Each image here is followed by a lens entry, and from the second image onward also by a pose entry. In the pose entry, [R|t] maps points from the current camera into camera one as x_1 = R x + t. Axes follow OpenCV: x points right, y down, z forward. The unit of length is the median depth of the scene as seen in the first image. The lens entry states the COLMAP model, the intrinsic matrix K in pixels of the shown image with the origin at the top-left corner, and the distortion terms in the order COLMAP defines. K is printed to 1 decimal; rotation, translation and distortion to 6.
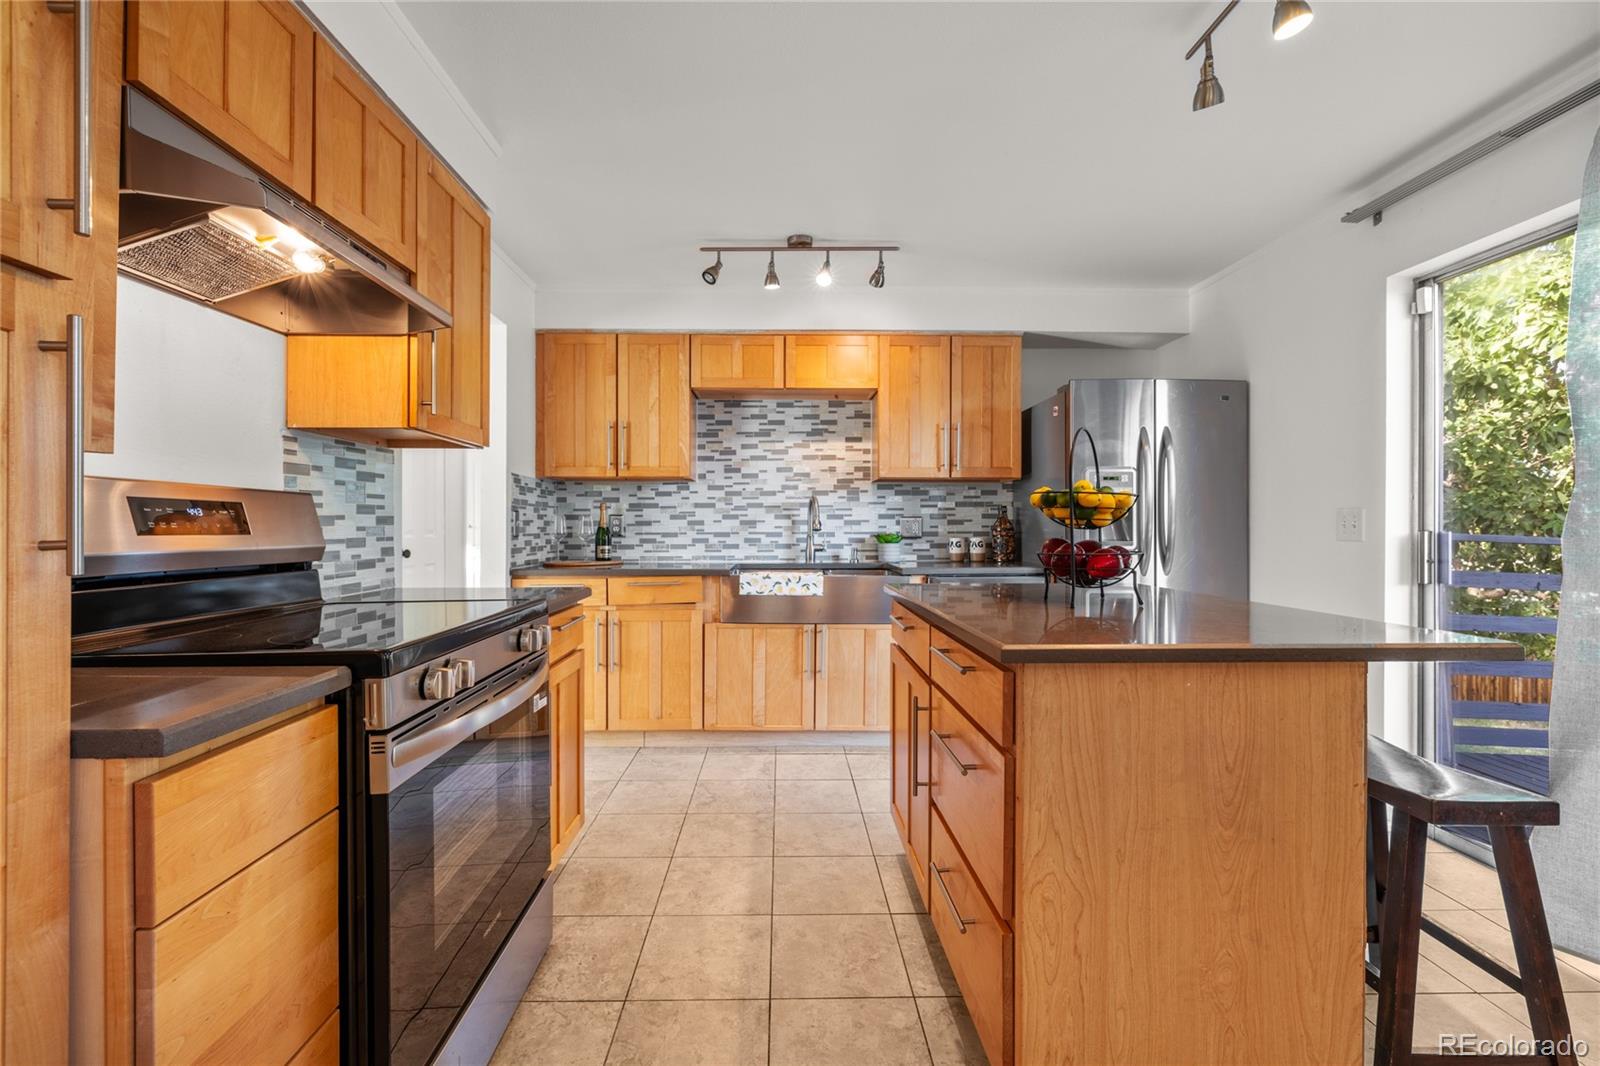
lens RADIAL K [[668.6, 0, 792.4], [0, 668.6, 524.6], [0, 0, 1]] dist [-0.003884, 0.002169]
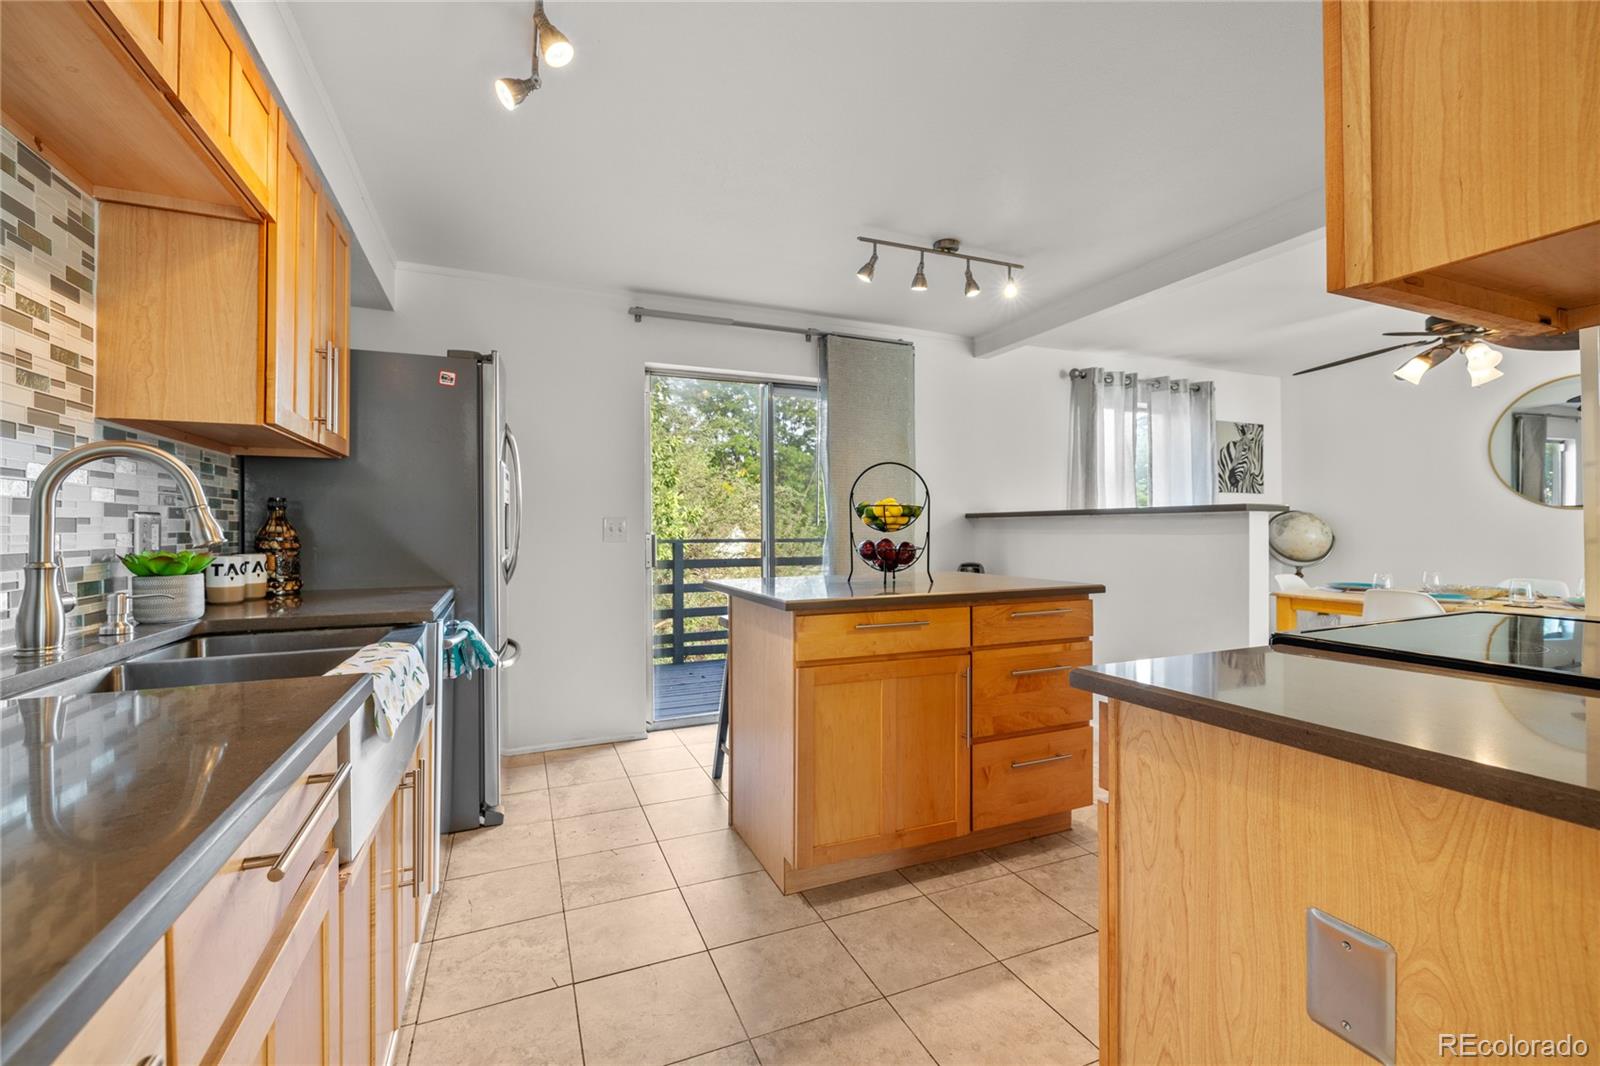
lens RADIAL K [[668.6, 0, 795.8], [0, 668.6, 540.7], [0, 0, 1]] dist [-0.003884, 0.002169]
pose [[-0.369986, -0.005476, 0.929021, -0.412203], [0.007612, 0.999931, 0.008926, 0.005750], [-0.929006, 0.010374, -0.369919, 0.858975]]
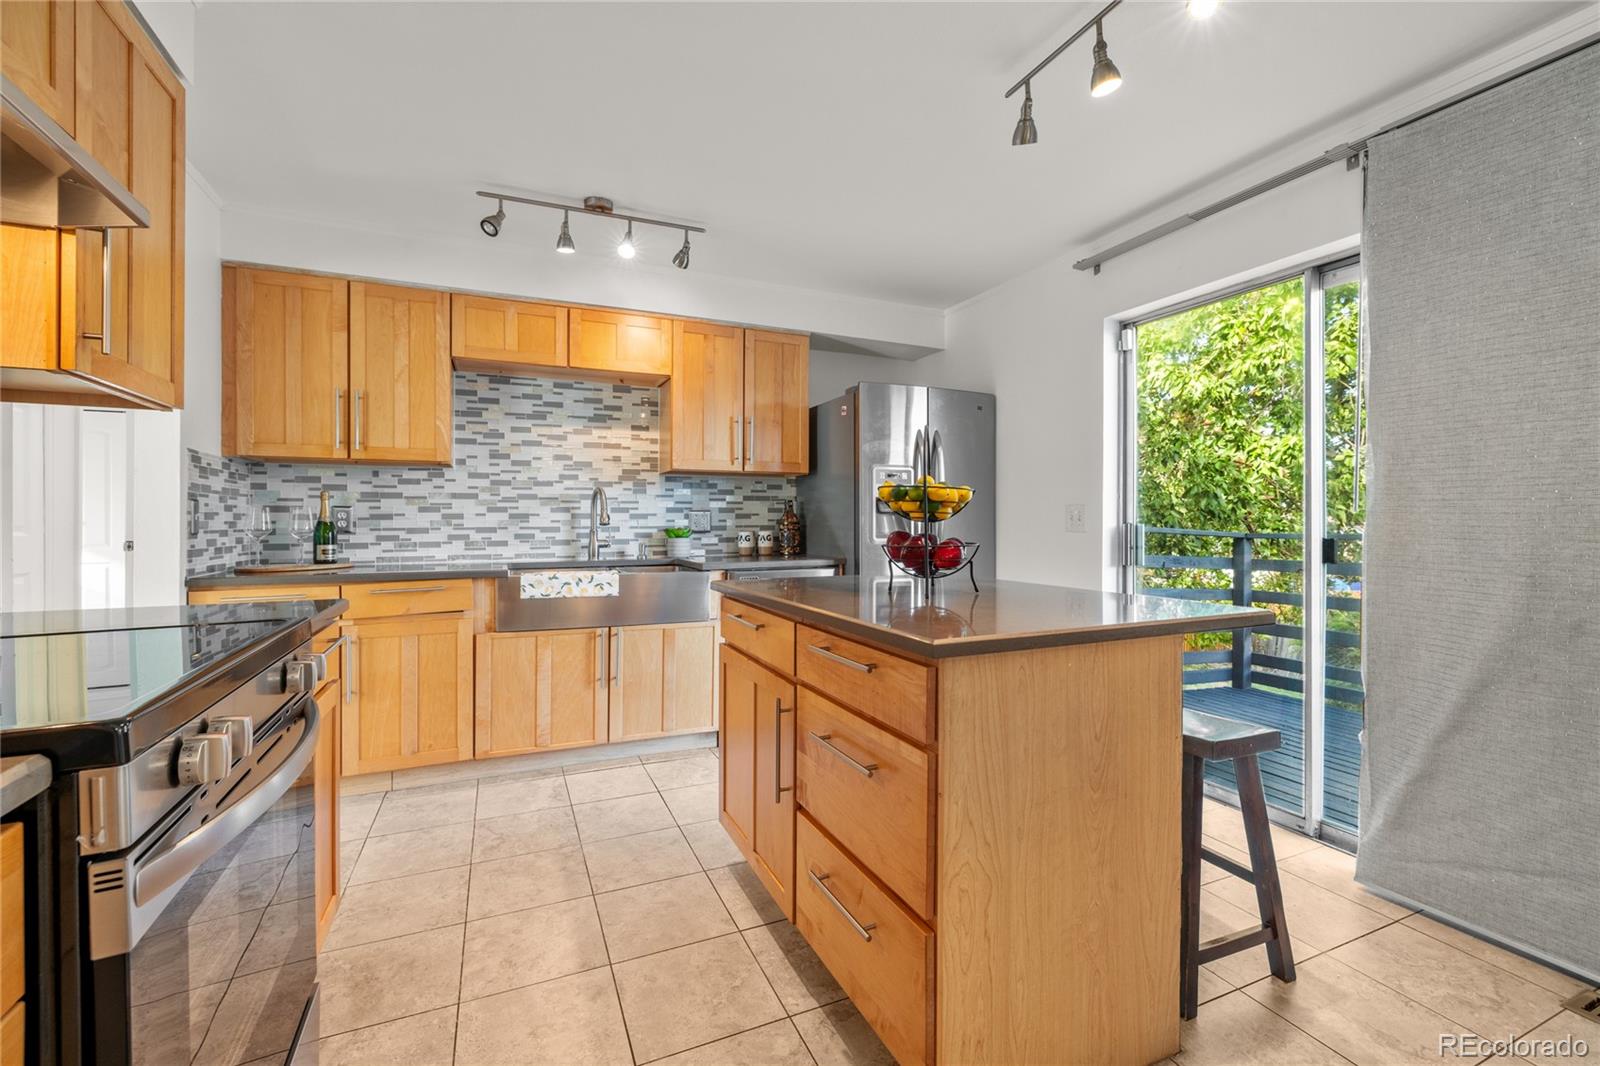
lens RADIAL K [[668.6, 0, 792.1], [0, 668.6, 520.1], [0, 0, 1]] dist [-0.003884, 0.002169]
pose [[0.923185, -0.000276, 0.384356, -0.079922], [-0.000261, 0.999999, 0.001346, 0.000808], [-0.384356, -0.001343, 0.923184, 0.056257]]
